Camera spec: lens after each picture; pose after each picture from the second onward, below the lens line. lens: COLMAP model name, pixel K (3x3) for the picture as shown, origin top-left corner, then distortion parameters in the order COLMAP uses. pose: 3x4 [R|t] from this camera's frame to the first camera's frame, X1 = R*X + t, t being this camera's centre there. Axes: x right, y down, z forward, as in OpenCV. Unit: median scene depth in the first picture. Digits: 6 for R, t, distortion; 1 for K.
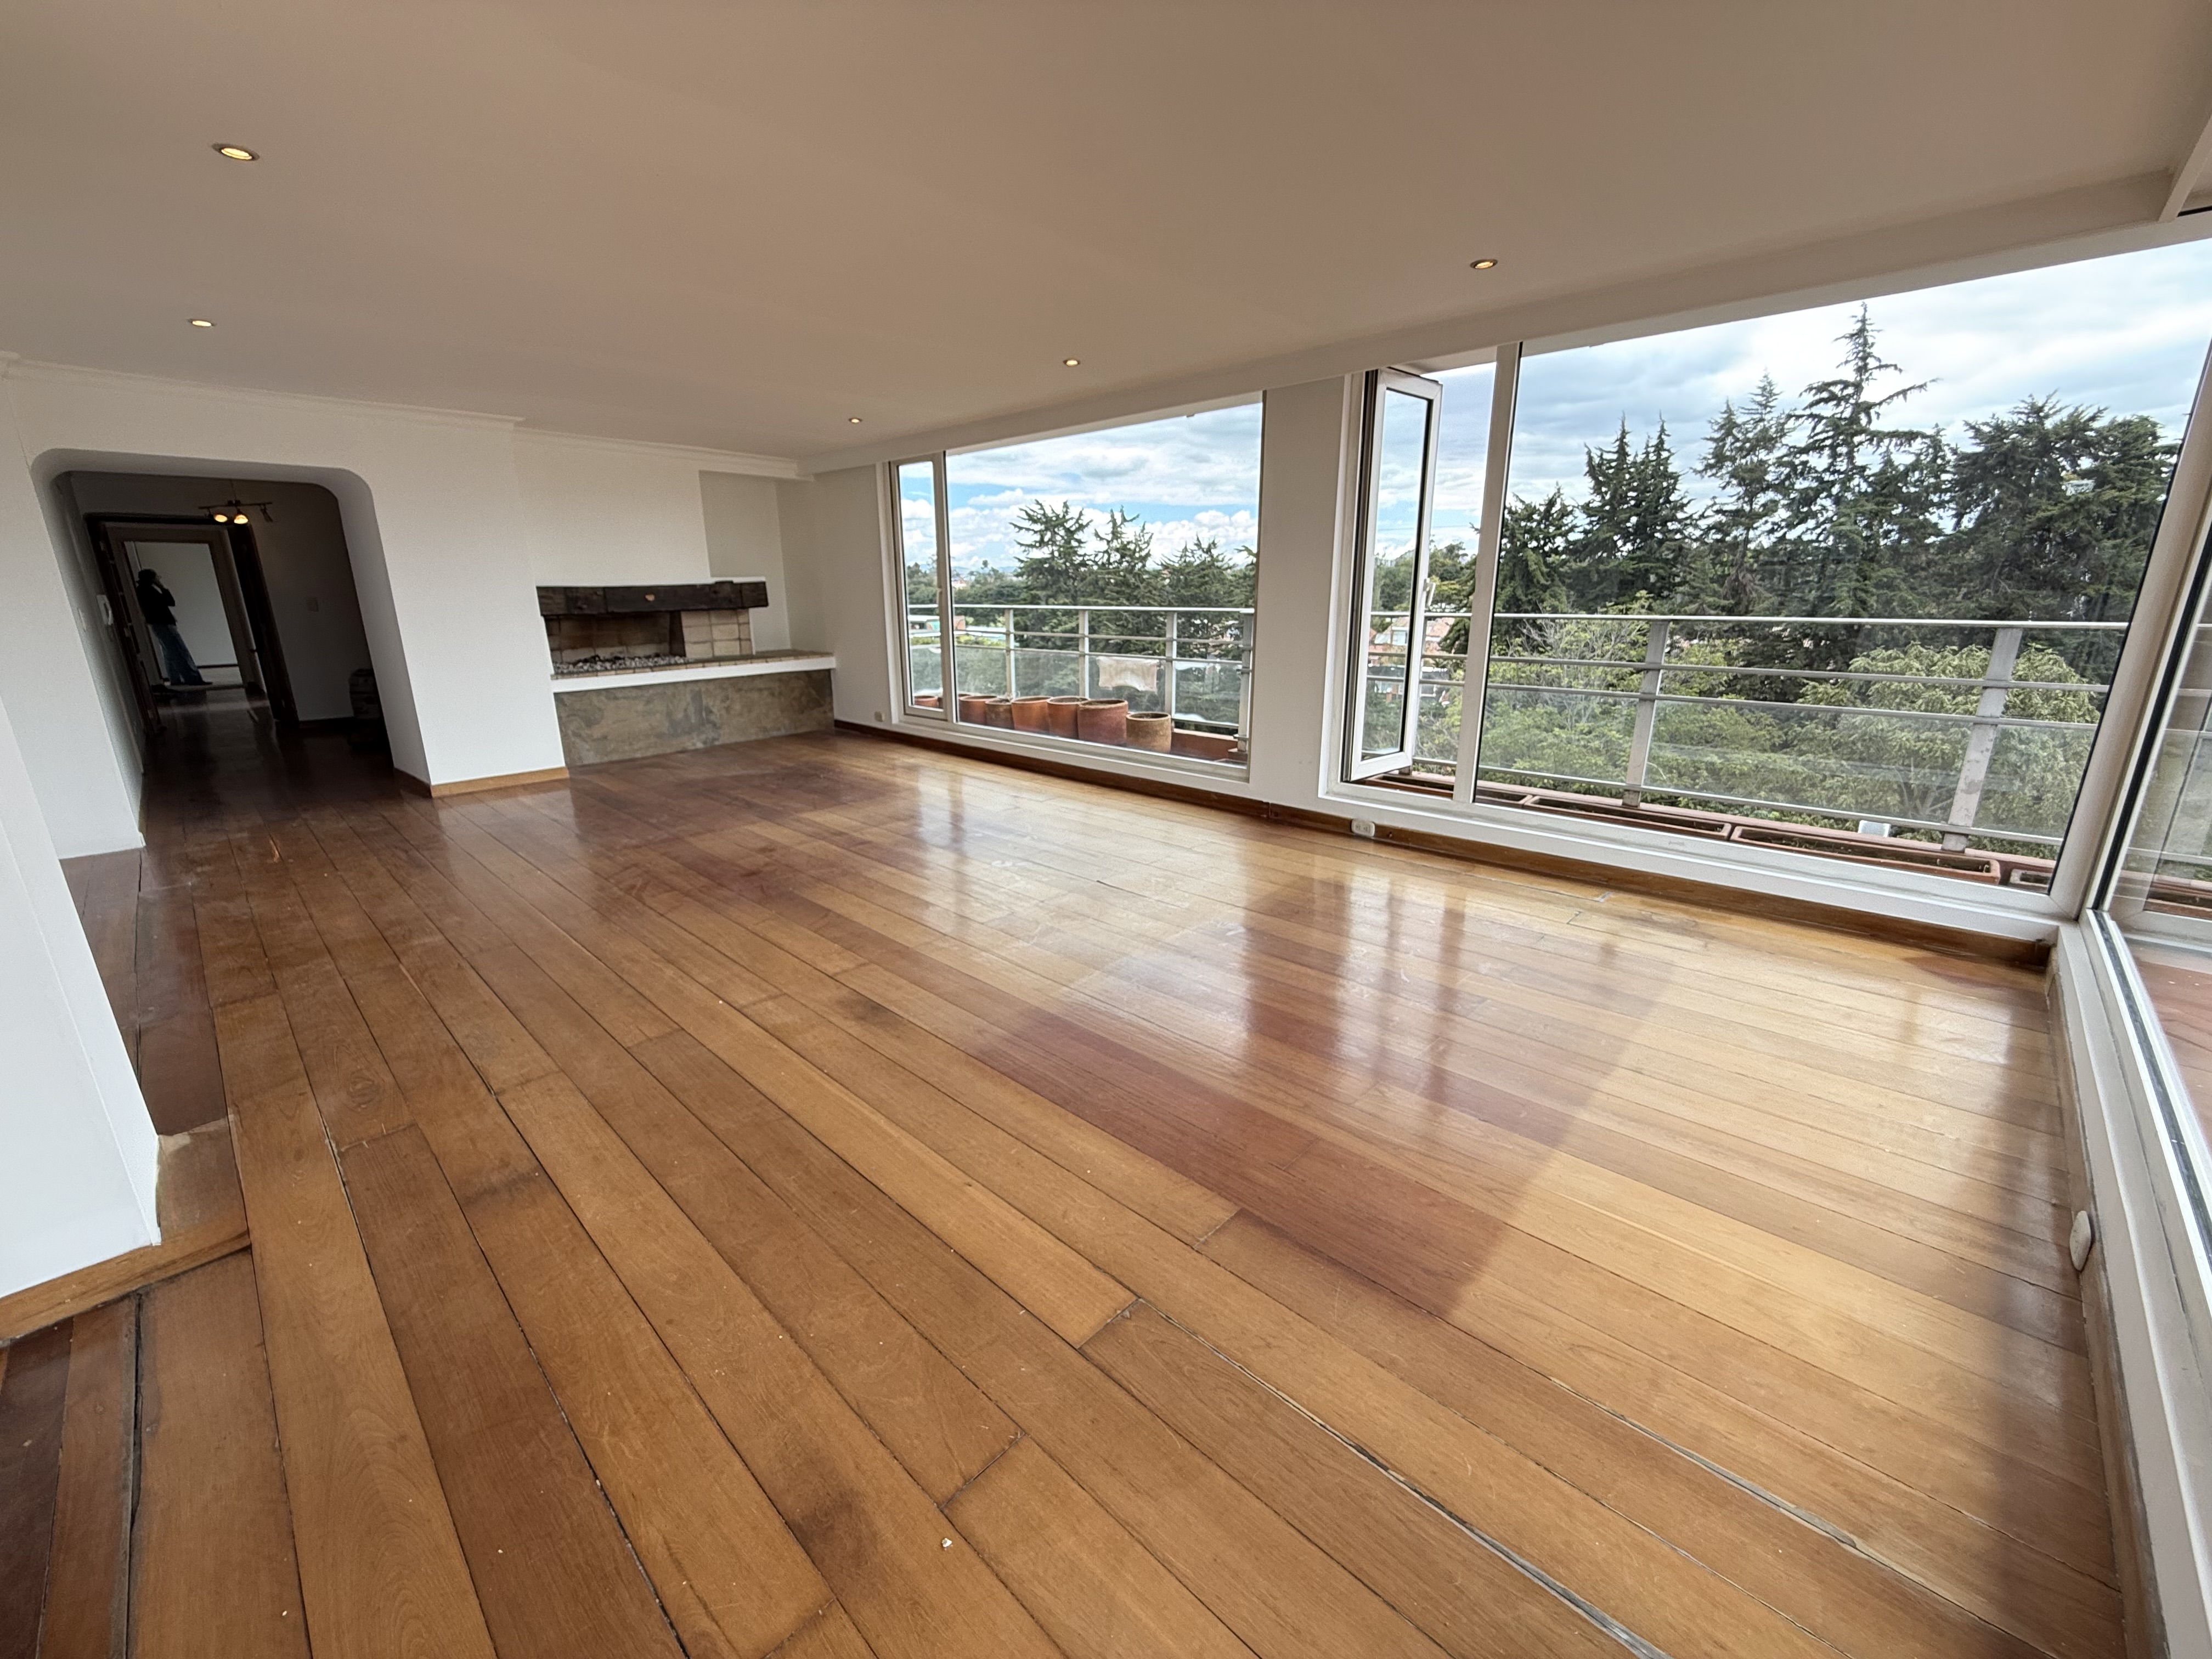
lens RADIAL K [[884.0, 0, 1106.5], [0, 884.0, 820.3], [0, 0, 1]] dist [0.002505, 0.000793]
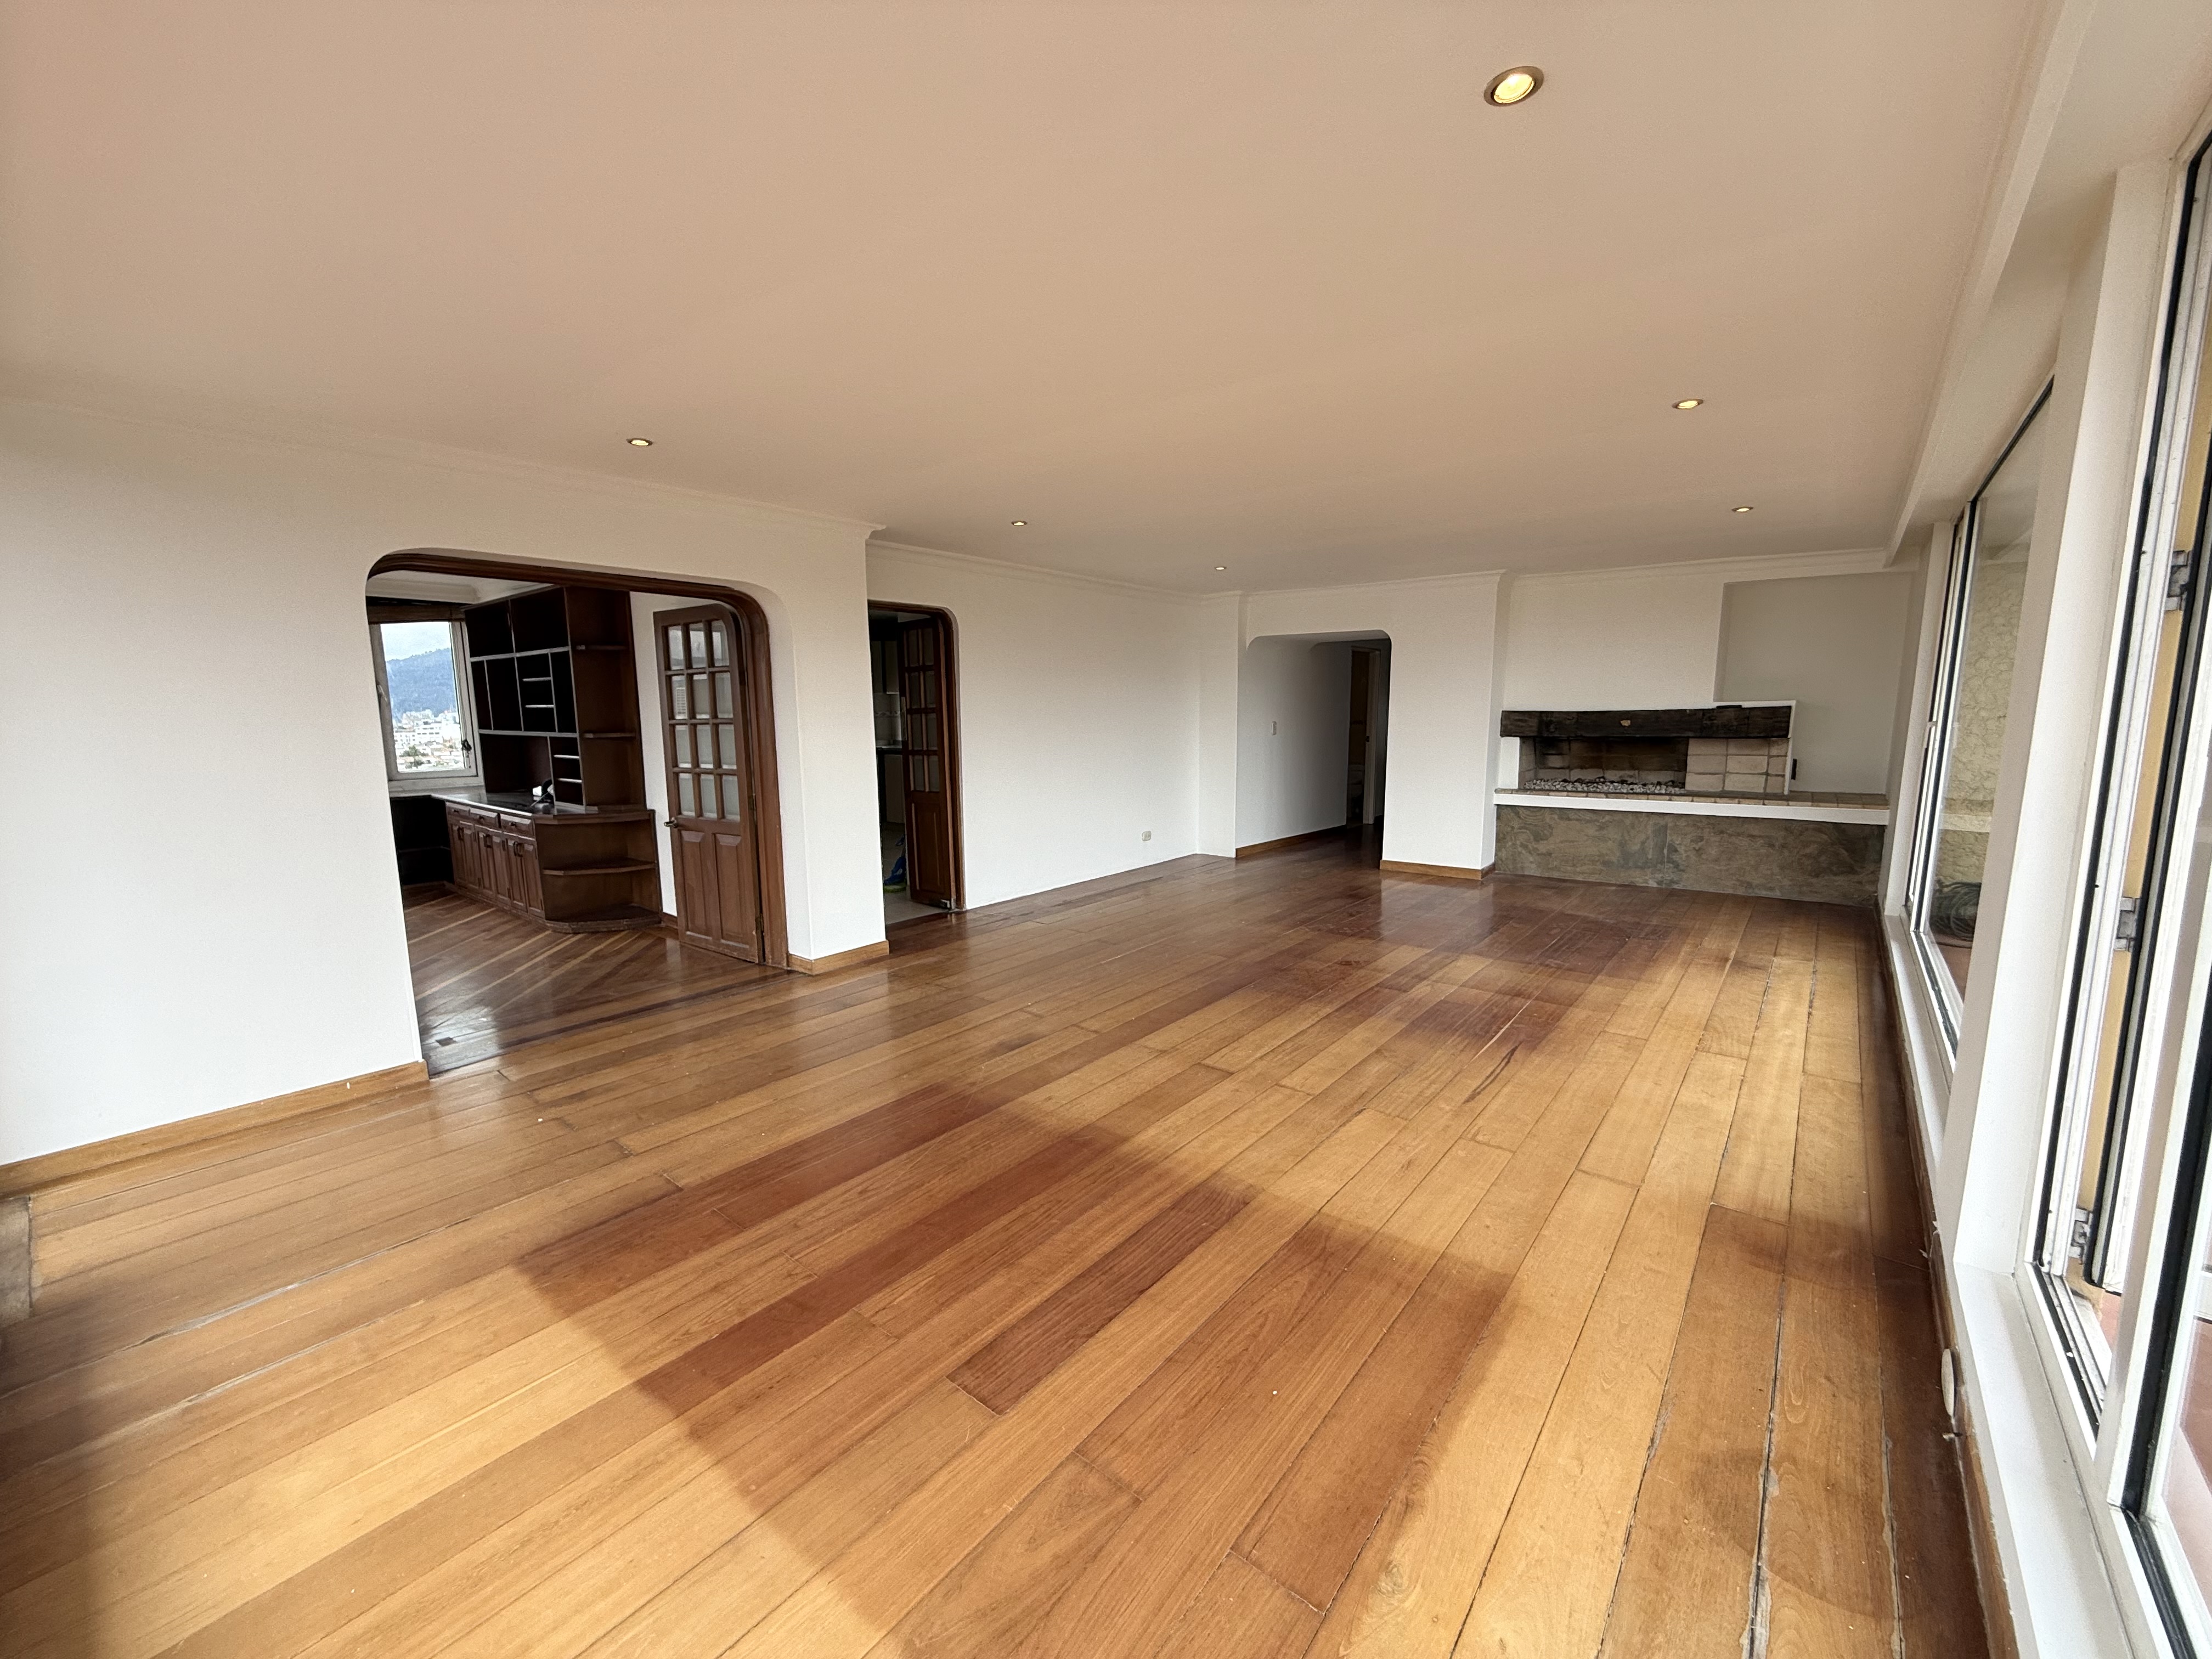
lens RADIAL K [[883.6, 0, 1096.1], [0, 883.6, 829.6], [0, 0, 1]] dist [0.001119, 0.000310]
pose [[0.068623, 0.147418, -0.986691, 0.388649], [-0.249351, 0.960166, 0.126113, -0.112942], [0.965979, 0.237378, 0.102648, 0.357768]]
